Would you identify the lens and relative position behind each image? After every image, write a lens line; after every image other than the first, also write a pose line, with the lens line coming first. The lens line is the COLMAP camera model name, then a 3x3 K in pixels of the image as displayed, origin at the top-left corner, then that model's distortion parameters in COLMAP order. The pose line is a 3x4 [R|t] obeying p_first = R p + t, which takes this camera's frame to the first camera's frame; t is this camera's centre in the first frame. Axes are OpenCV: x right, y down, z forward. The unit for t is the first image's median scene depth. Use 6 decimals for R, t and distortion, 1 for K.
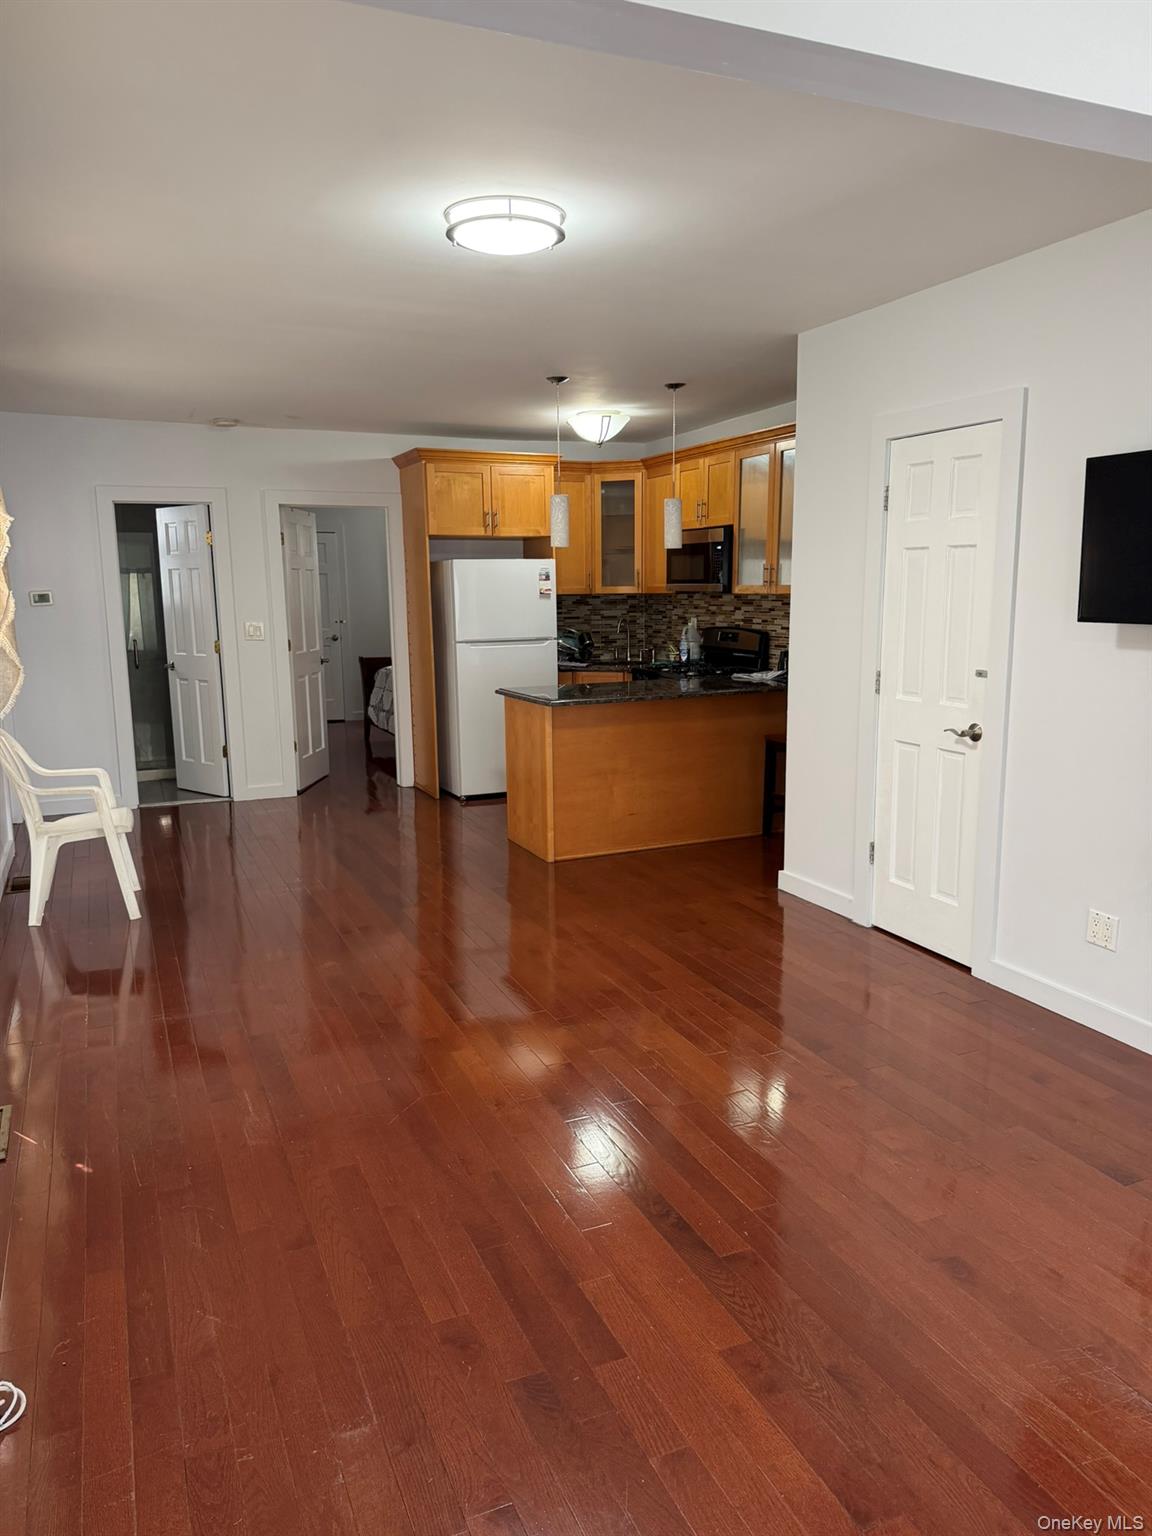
lens RADIAL K [[1062.7, 0, 576.0], [0, 1062.7, 768.0], [0, 0, 1]] dist [0.161907, -0.327486]
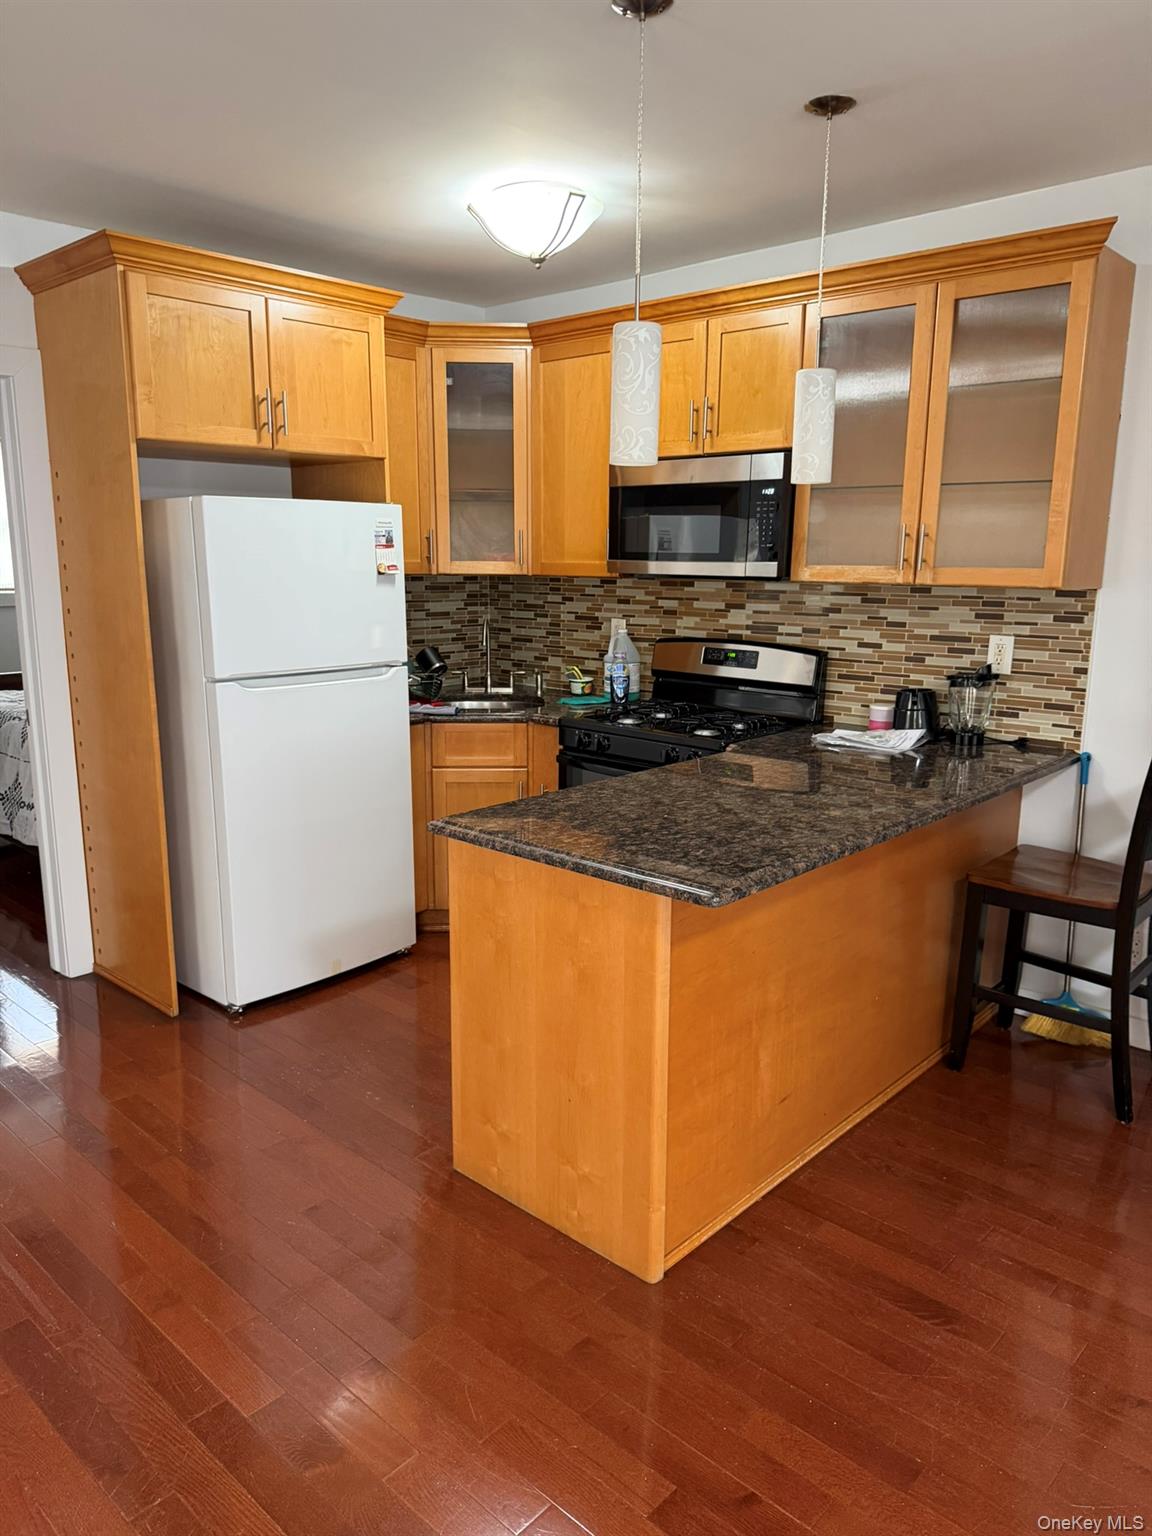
lens RADIAL K [[1062.7, 0, 576.0], [0, 1062.7, 768.0], [0, 0, 1]] dist [0.161907, -0.327486]
pose [[0.916482, -0.061906, 0.395258, -0.150998], [0.050905, 0.997970, 0.038271, -0.088595], [-0.396825, -0.014955, 0.917772, 0.508584]]
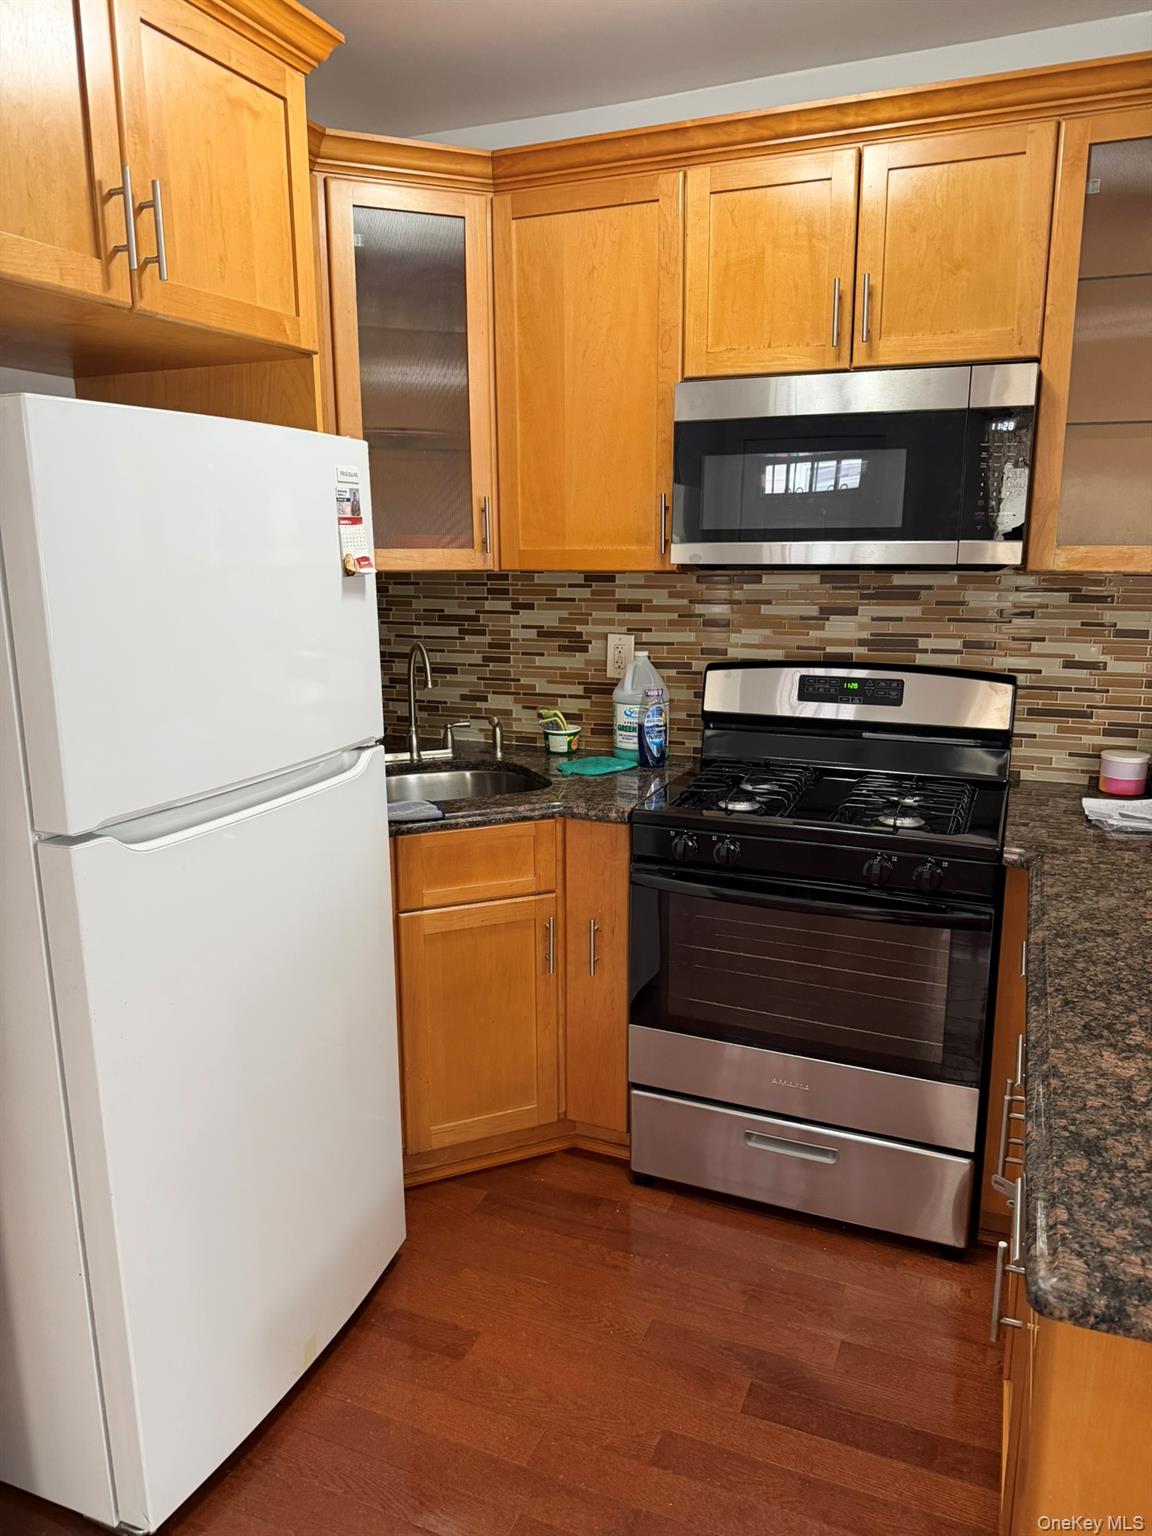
lens RADIAL K [[1063.4, 0, 576.0], [0, 1063.4, 768.0], [0, 0, 1]] dist [0.085351, -0.147834]
pose [[0.724550, -0.134556, 0.675960, -0.169864], [0.114176, 0.990640, 0.074812, -0.131341], [-0.679699, 0.022973, 0.733131, 0.780329]]
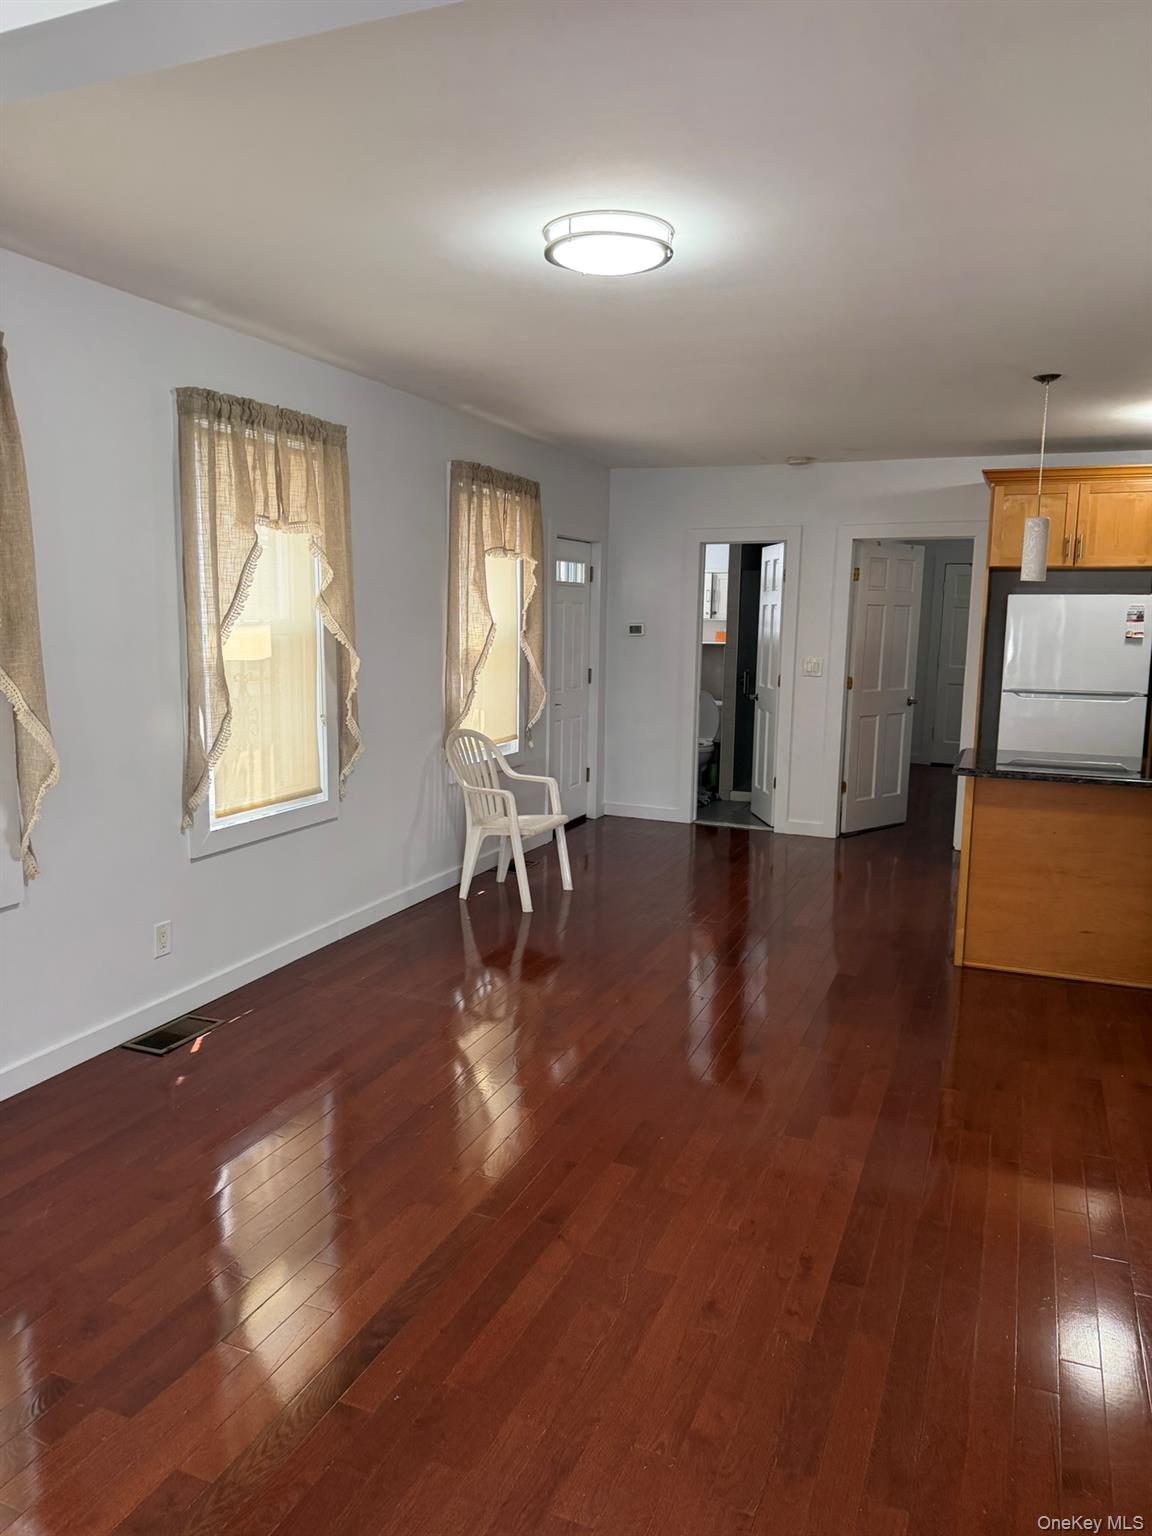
lens RADIAL K [[1063.4, 0, 576.0], [0, 1063.4, 768.0], [0, 0, 1]] dist [0.085351, -0.147834]
pose [[0.689786, 0.124833, -0.713170, 0.266339], [-0.143302, 0.989077, 0.034523, -0.037056], [0.709689, 0.078385, 0.700140, 0.159408]]
